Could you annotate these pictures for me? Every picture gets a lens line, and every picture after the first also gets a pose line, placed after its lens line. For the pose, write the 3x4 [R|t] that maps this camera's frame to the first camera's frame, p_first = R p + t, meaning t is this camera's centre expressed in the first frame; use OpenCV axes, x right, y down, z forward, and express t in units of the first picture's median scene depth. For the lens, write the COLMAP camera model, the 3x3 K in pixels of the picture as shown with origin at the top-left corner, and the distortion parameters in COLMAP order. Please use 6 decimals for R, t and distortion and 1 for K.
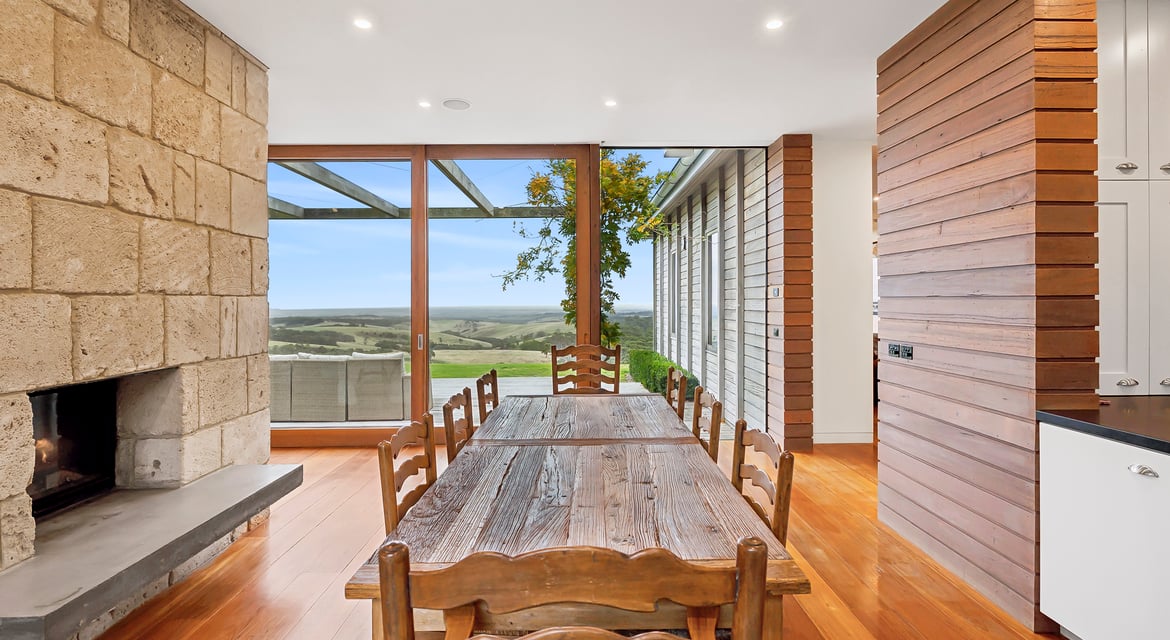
lens RADIAL K [[577.0, 0, 589.4], [0, 577.0, 302.5], [0, 0, 1]] dist [-0.003420, -0.000309]
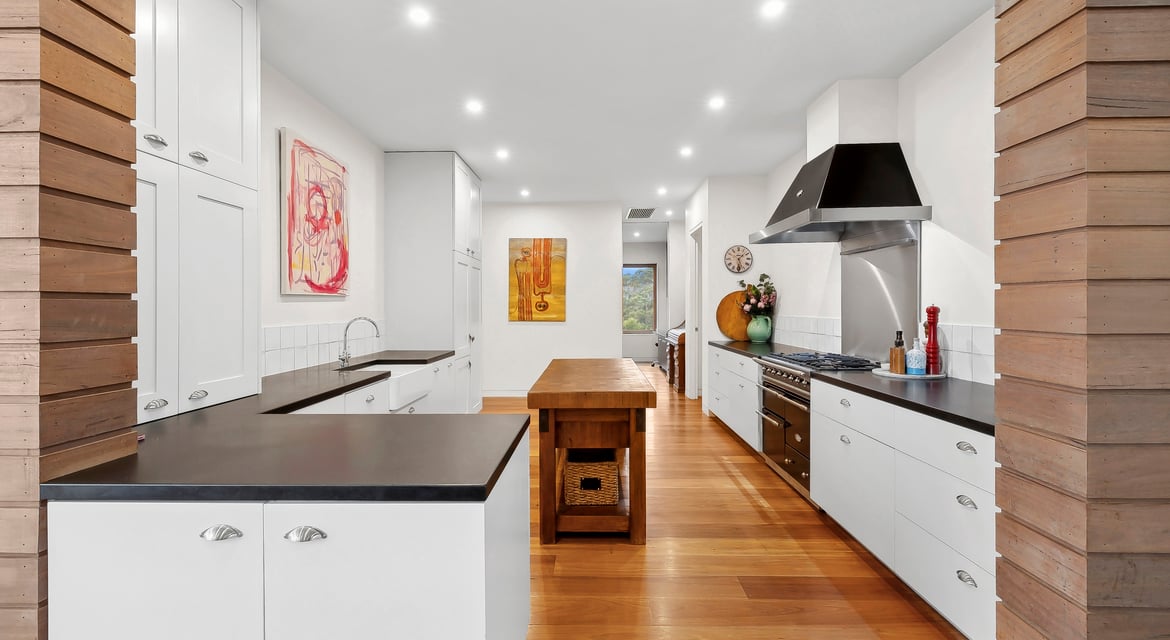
lens RADIAL K [[511.1, 0, 580.8], [0, 511.1, 308.5], [0, 0, 1]] dist [0.000610, 0.000086]
pose [[0.042609, 0.004633, 0.999081, 0.250804], [0.003623, 0.999982, -0.004791, 0.009876], [-0.999085, 0.003824, 0.042592, 0.387828]]
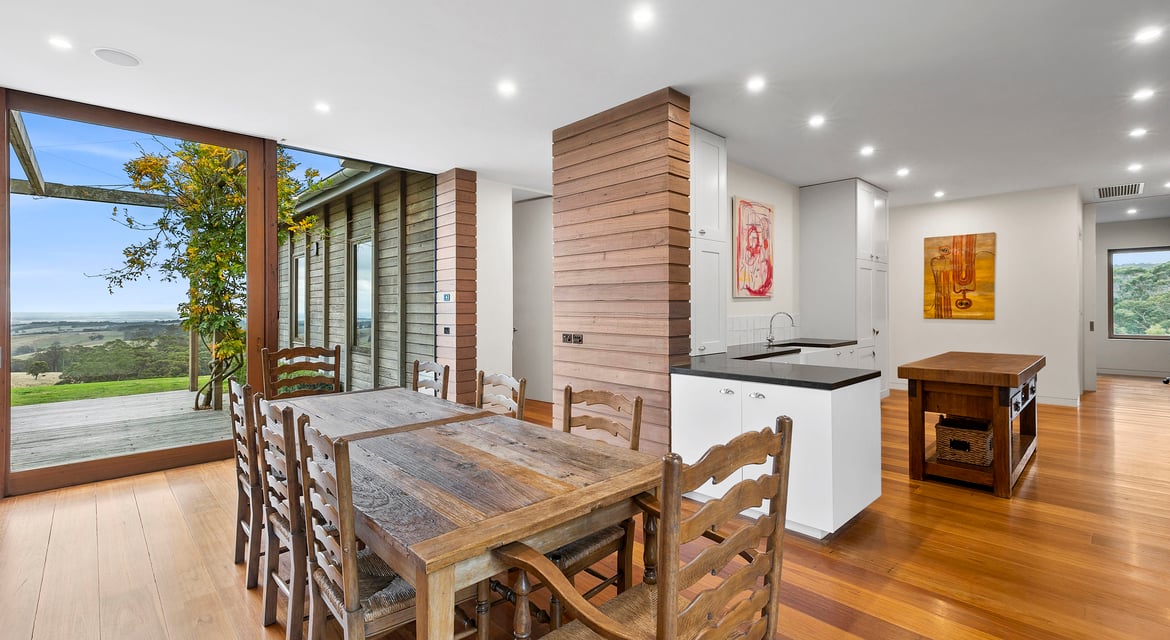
lens RADIAL K [[511.1, 0, 580.8], [0, 511.1, 308.5], [0, 0, 1]] dist [0.000610, 0.000086]
pose [[0.735897, 0.001618, 0.677092, -0.409348], [-0.000839, 0.999999, -0.001479, 0.014448], [-0.677093, 0.000520, 0.735897, 0.057698]]
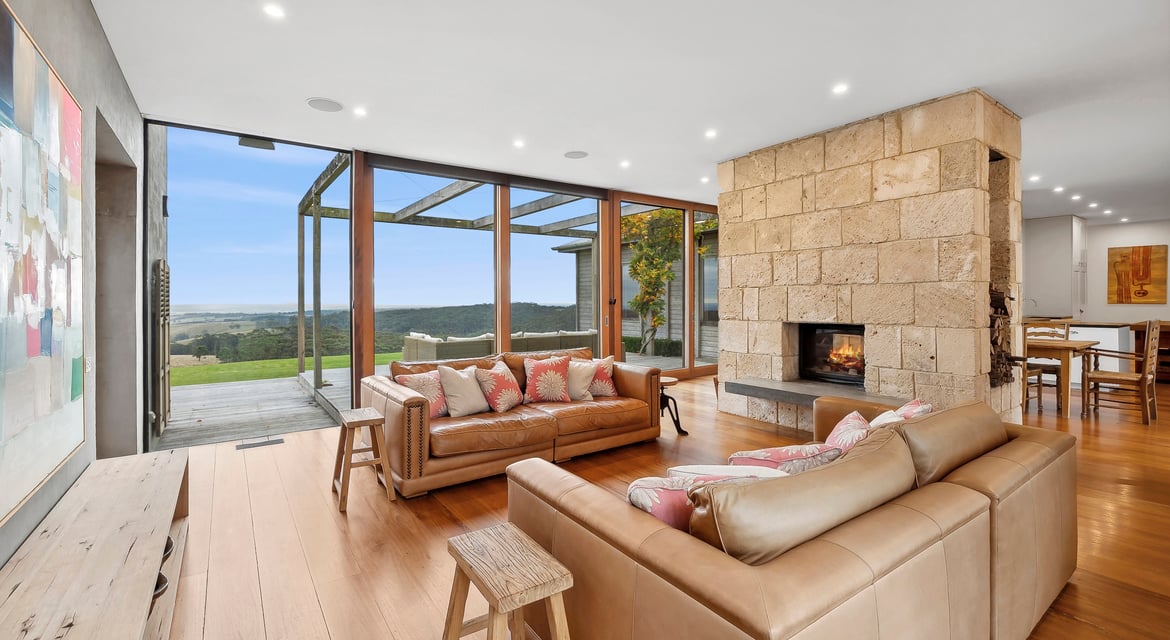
lens RADIAL K [[494.6, 0, 579.7], [0, 494.6, 300.0], [0, 0, 1]] dist [0.000196, -0.000102]
pose [[0.827974, 0.001572, 0.560764, -3.107449], [0.000431, 0.999994, -0.003440, 0.051423], [-0.560766, 0.003090, 0.827969, -0.066559]]
